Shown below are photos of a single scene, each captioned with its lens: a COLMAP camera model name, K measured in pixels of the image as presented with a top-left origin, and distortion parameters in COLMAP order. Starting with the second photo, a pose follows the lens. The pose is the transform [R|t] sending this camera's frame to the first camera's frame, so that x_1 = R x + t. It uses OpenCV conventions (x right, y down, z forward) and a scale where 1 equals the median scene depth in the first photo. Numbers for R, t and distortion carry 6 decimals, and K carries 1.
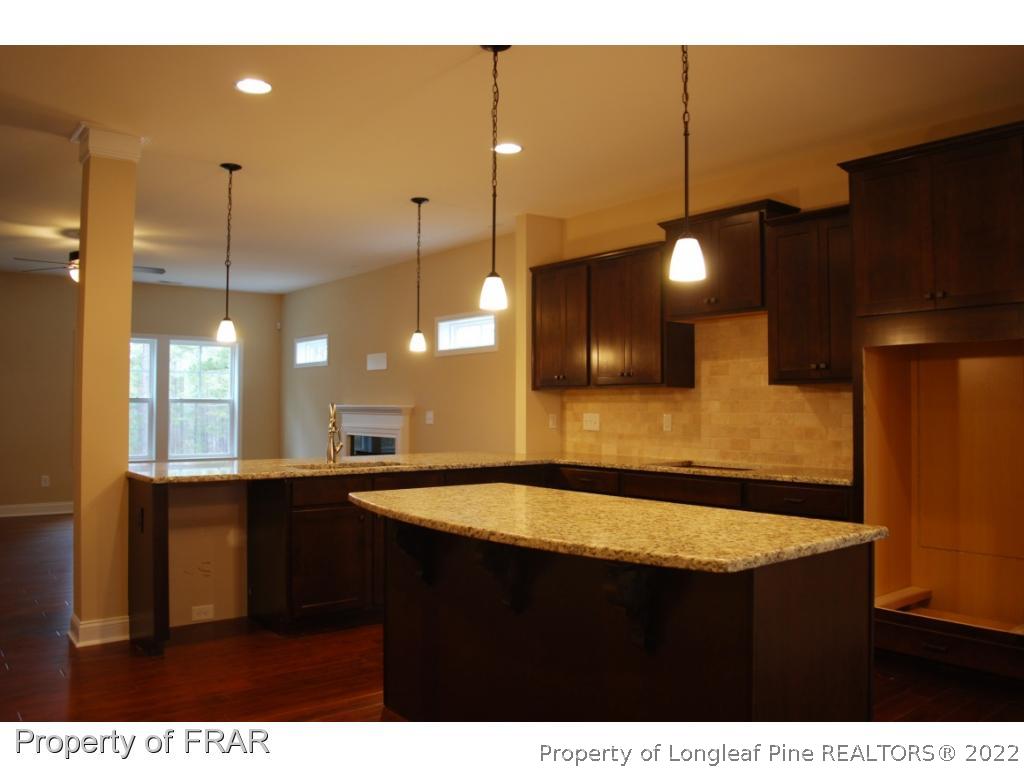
lens RADIAL K [[810.3, 0, 517.5], [0, 810.3, 379.5], [0, 0, 1]] dist [-0.088958, 0.001377]
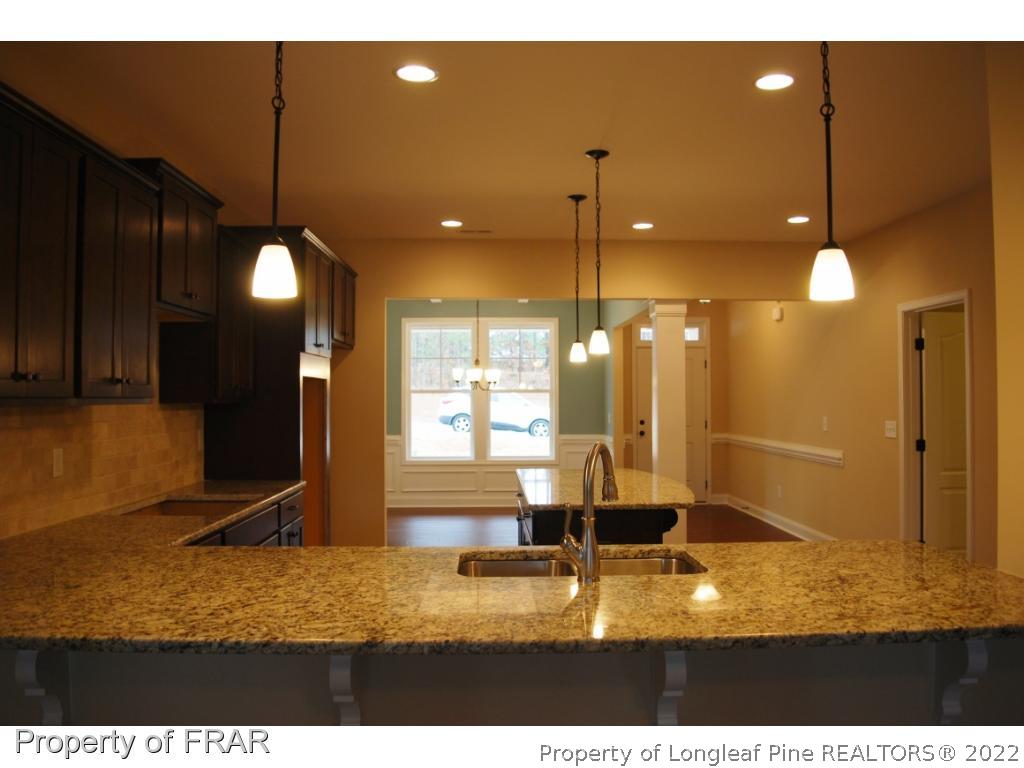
lens RADIAL K [[804.0, 0, 514.8], [0, 804.0, 382.0], [0, 0, 1]] dist [-0.091633, 0.012550]
pose [[-0.796464, 0.011411, 0.604578, -0.425479], [-0.020308, 0.998753, -0.045604, 0.014231], [-0.604345, -0.048600, -0.795239, 1.259631]]
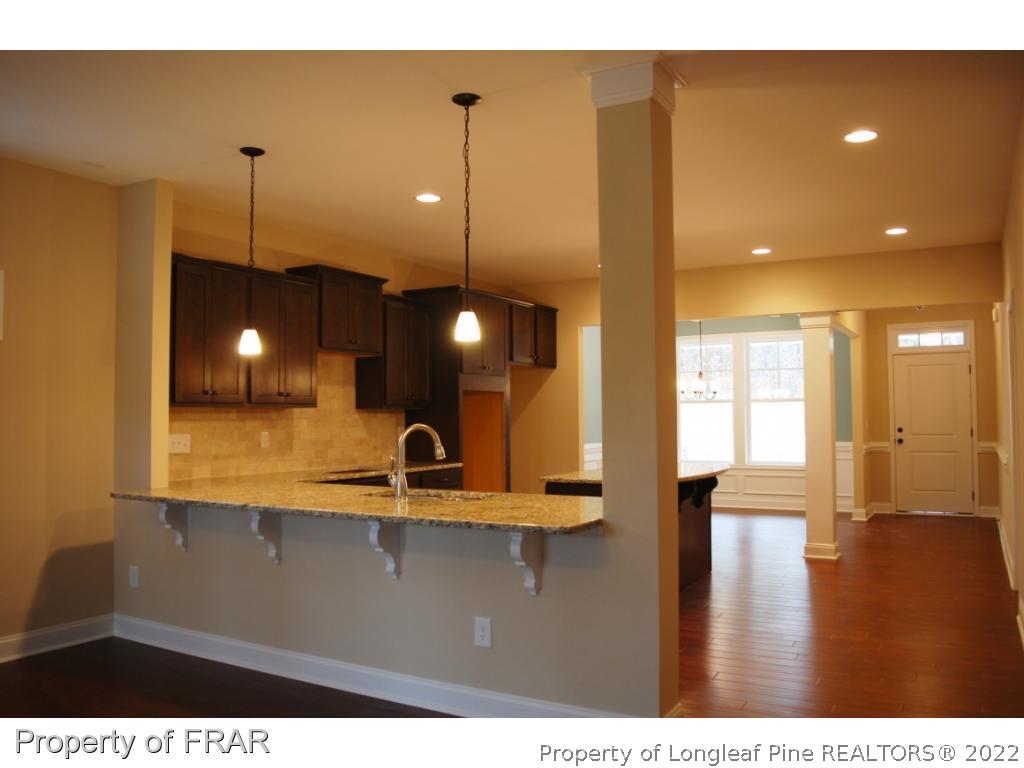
lens RADIAL K [[816.8, 0, 512.0], [0, 816.8, 384.0], [0, 0, 1]] dist [-0.088894, 0.007227]
pose [[-0.363153, 0.034899, 0.931075, -0.938390], [-0.026126, 0.998524, -0.047617, 0.022365], [-0.931363, -0.041617, -0.361706, 1.092015]]
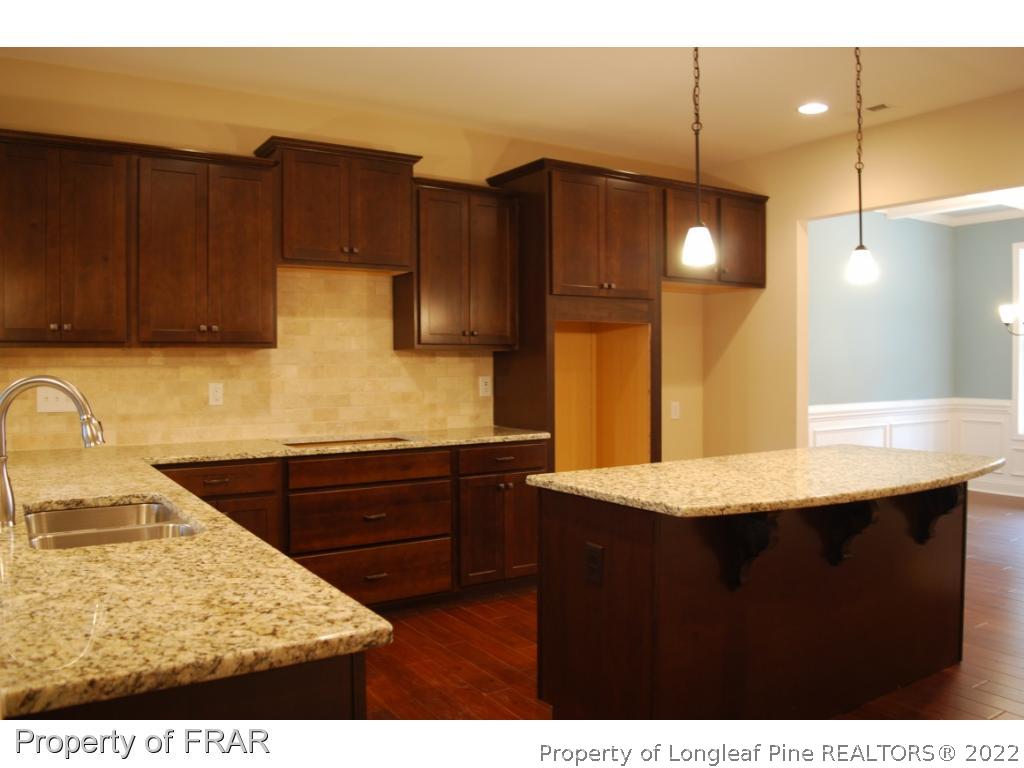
lens RADIAL K [[810.3, 0, 517.5], [0, 810.3, 379.5], [0, 0, 1]] dist [-0.088958, 0.001377]
pose [[0.101041, -0.022485, 0.994628, -0.536010], [-0.028339, 0.999274, 0.025469, 0.012702], [-0.994479, -0.030760, 0.100330, 0.646861]]
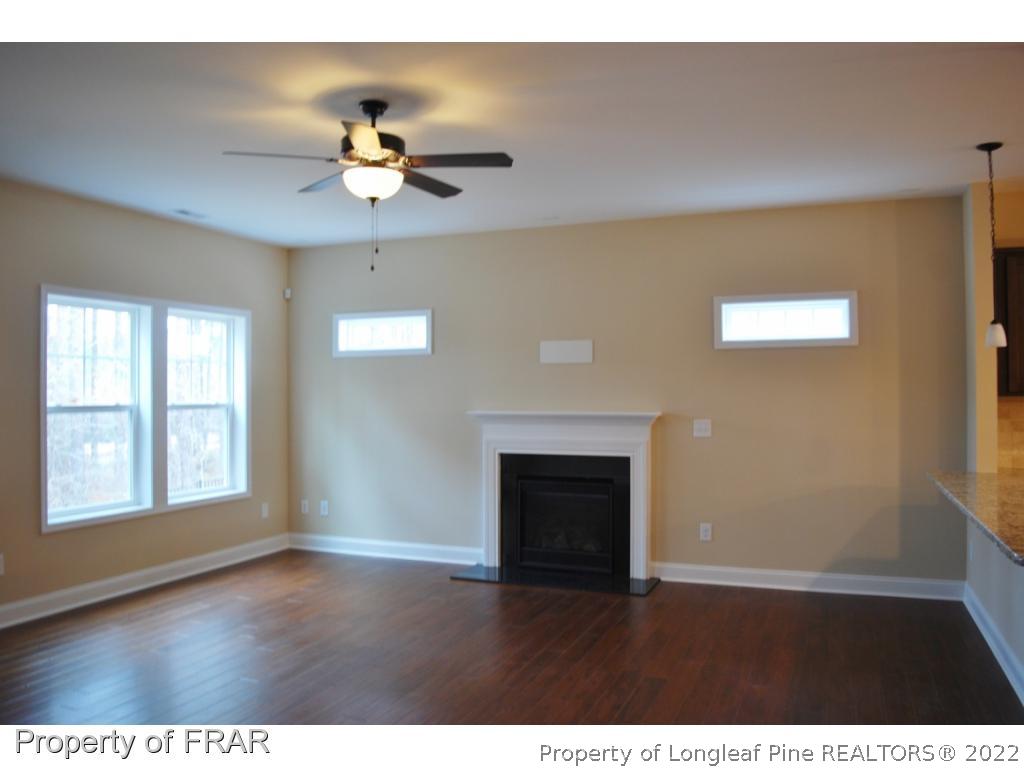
lens RADIAL K [[804.0, 0, 514.8], [0, 804.0, 382.0], [0, 0, 1]] dist [-0.091633, 0.012550]
pose [[0.872115, -0.000232, 0.489301, -0.904533], [-0.010093, 0.999779, 0.018462, -0.012378], [-0.489197, -0.021040, 0.871920, 0.617057]]
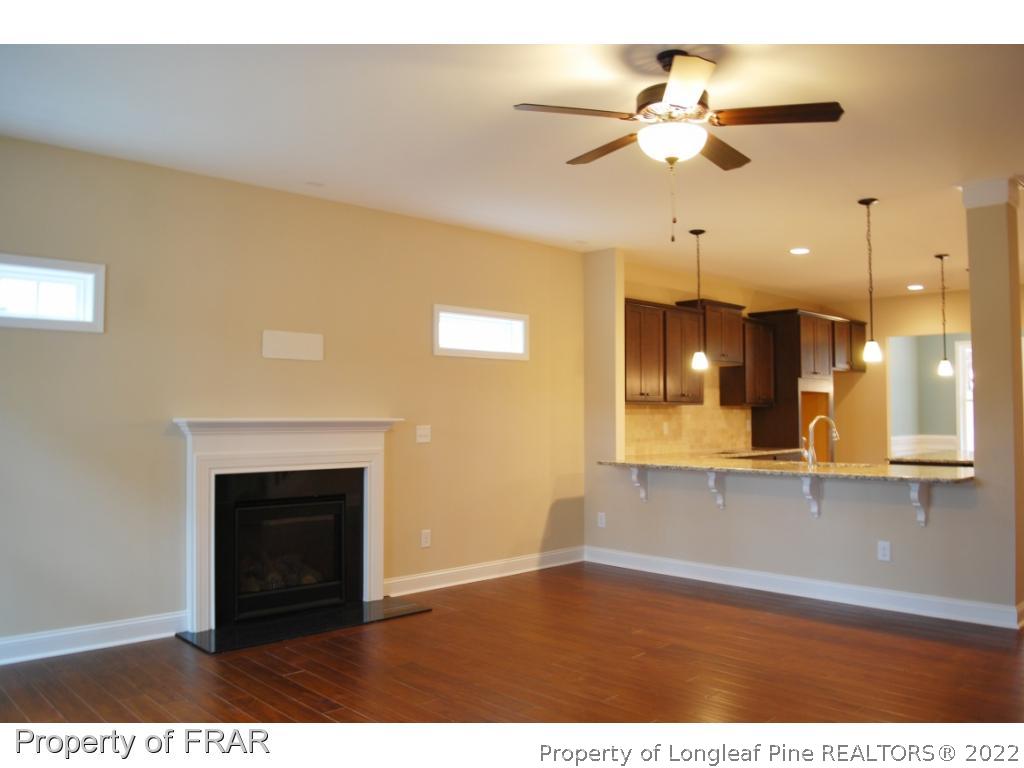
lens RADIAL K [[804.0, 0, 514.8], [0, 804.0, 382.0], [0, 0, 1]] dist [-0.091633, 0.012550]
pose [[-0.088180, 0.036553, 0.995434, -1.239237], [-0.033687, 0.998645, -0.039655, 0.036414], [-0.995535, -0.037030, -0.086830, 1.407061]]
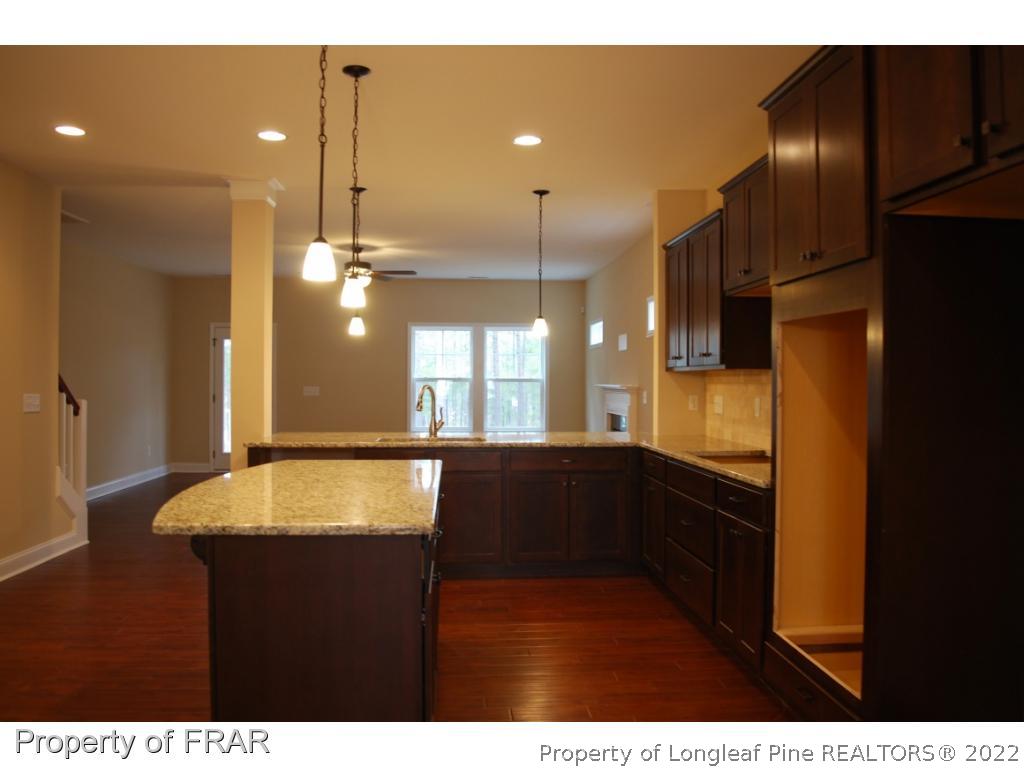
lens RADIAL K [[810.3, 0, 517.5], [0, 810.3, 379.5], [0, 0, 1]] dist [-0.088958, 0.001377]
pose [[0.825706, -0.000591, -0.564101, 0.473456], [0.017992, 0.999518, 0.025288, -0.005118], [0.563814, -0.031030, 0.825319, 0.108946]]
